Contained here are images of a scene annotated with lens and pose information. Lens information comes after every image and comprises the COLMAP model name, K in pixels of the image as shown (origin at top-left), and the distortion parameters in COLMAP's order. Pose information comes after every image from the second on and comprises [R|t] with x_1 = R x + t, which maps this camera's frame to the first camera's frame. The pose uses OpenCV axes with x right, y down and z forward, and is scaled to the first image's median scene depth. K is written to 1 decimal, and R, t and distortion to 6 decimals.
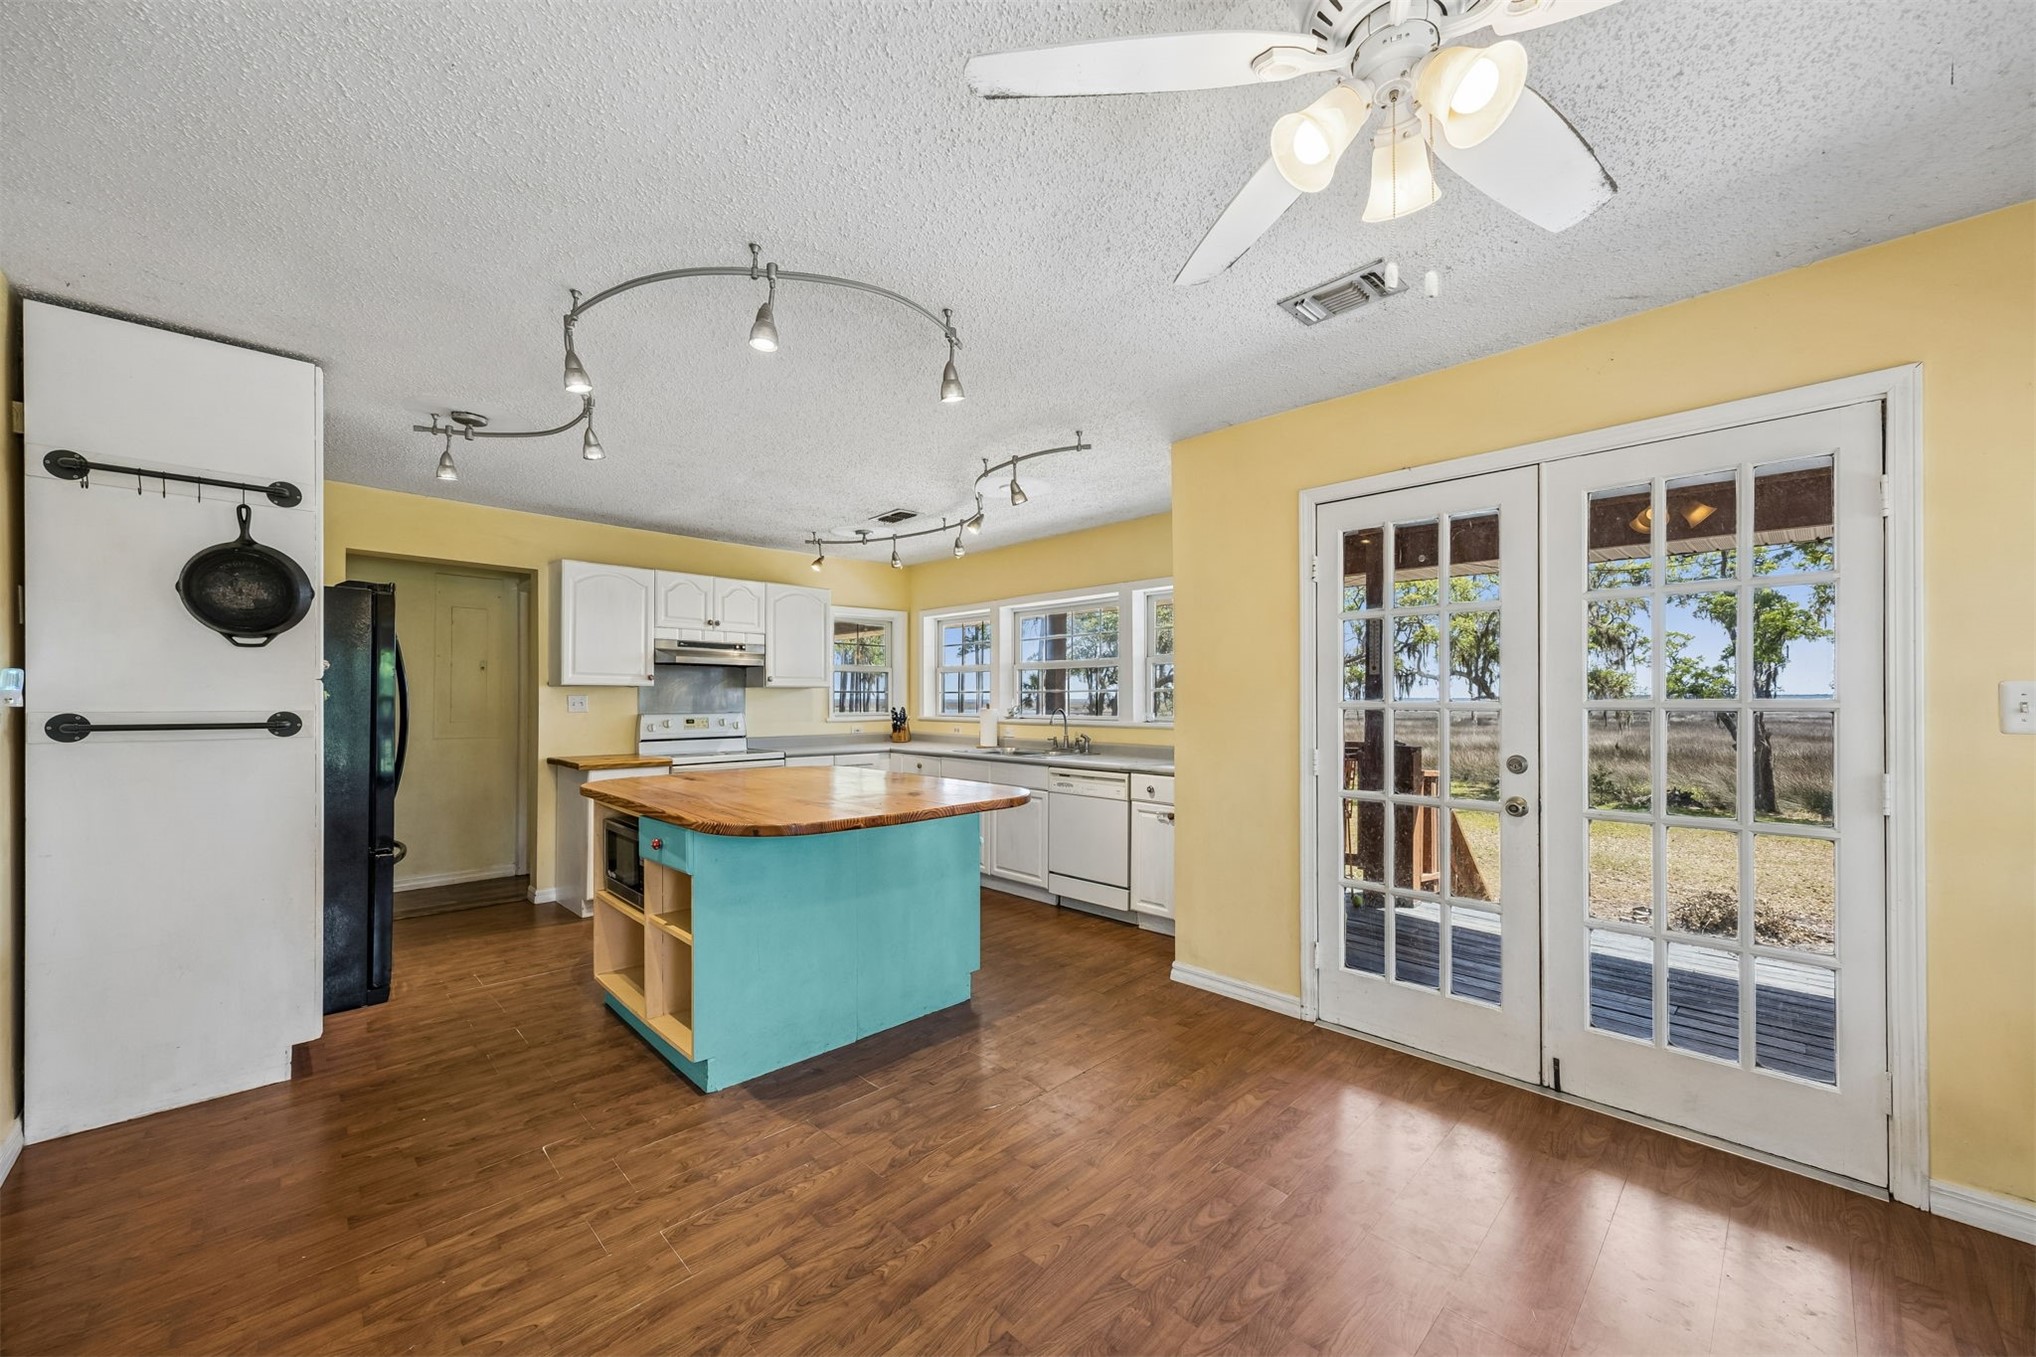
lens RADIAL K [[770.7, 0, 1023.9], [0, 770.7, 682.2], [0, 0, 1]] dist [-0.001818, -0.000161]
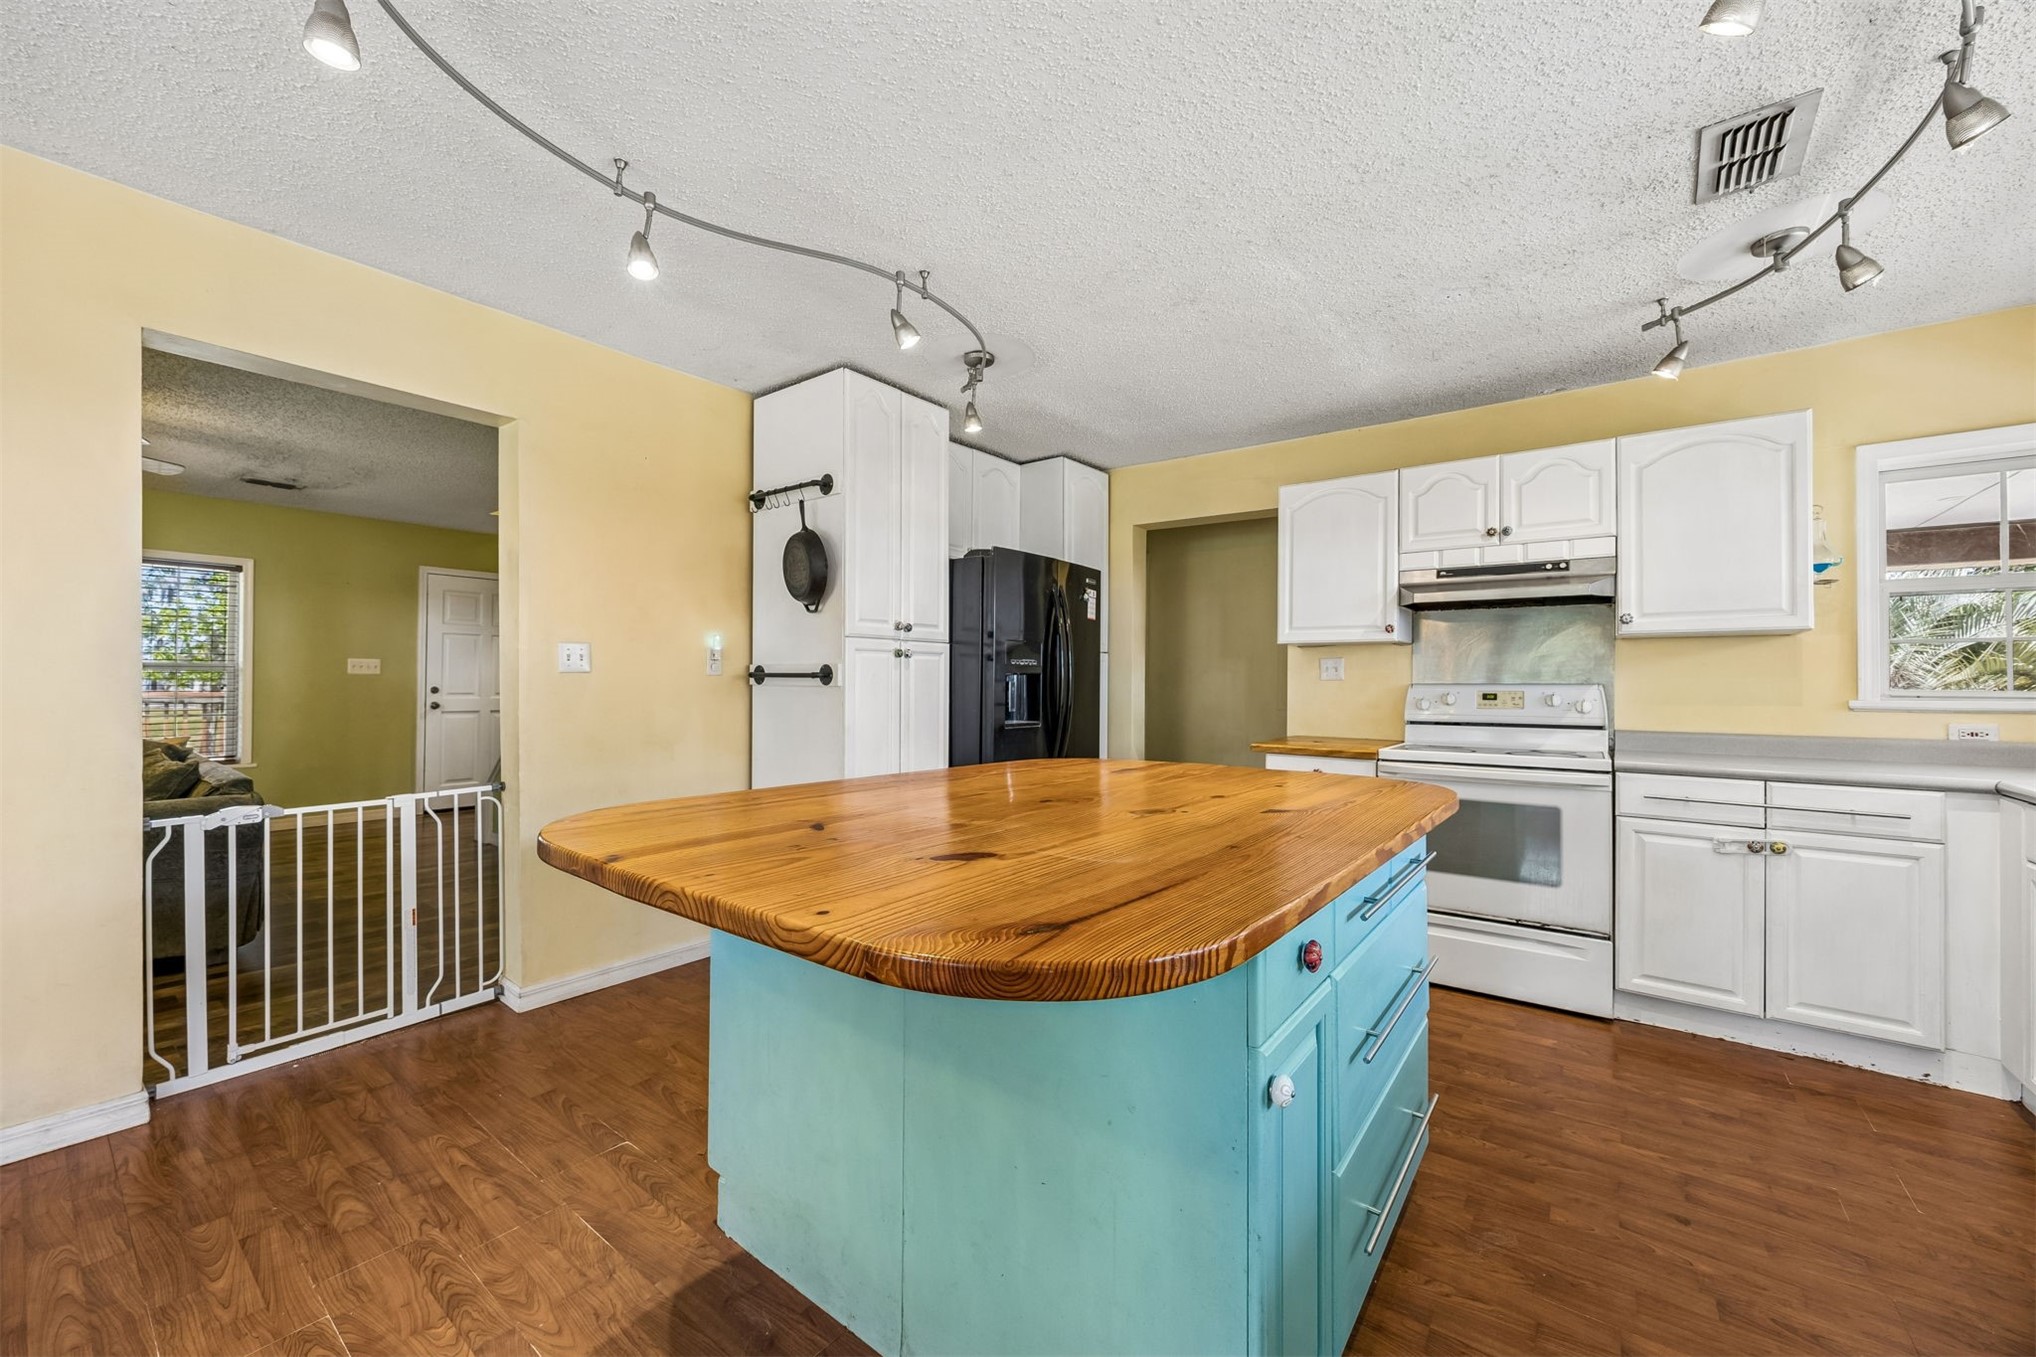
lens RADIAL K [[770.7, 0, 1023.9], [0, 770.7, 682.2], [0, 0, 1]] dist [-0.001818, -0.000161]
pose [[0.142944, -0.000285, -0.989731, 0.283427], [0.015451, 0.999879, 0.001944, 0.069375], [0.989610, -0.015570, 0.142931, 1.175574]]
